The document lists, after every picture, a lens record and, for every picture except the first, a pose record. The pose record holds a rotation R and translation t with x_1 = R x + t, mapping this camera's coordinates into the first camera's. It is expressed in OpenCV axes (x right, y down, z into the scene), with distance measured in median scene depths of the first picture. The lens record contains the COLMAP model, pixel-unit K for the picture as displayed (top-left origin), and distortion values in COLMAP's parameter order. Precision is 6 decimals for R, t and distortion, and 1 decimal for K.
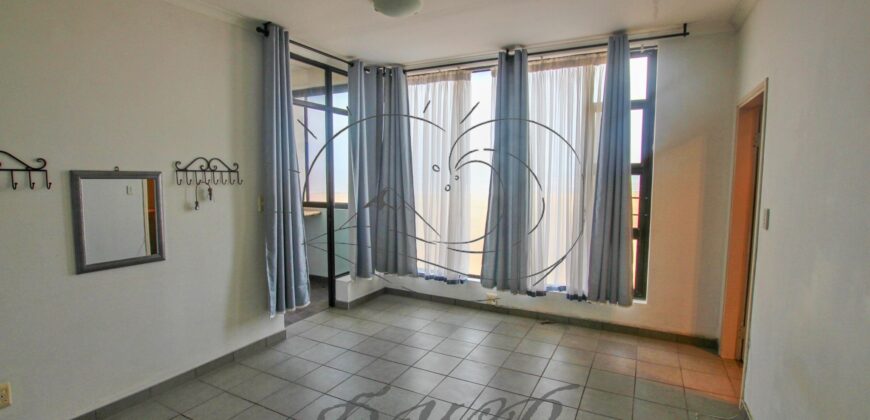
lens RADIAL K [[416.7, 0, 435.8], [0, 416.7, 206.2], [0, 0, 1]] dist [-0.013678, -0.000026]
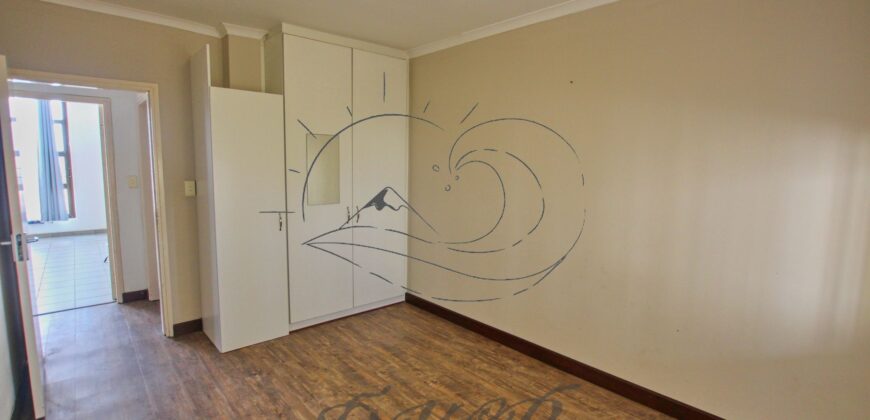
lens RADIAL K [[416.7, 0, 435.0], [0, 416.7, 210.1], [0, 0, 1]] dist [-0.013678, -0.000026]
pose [[0.371206, -0.114746, 0.921433, -0.417935], [0.066380, 0.993076, 0.096925, 0.062409], [-0.926175, 0.025185, 0.376253, -0.832407]]
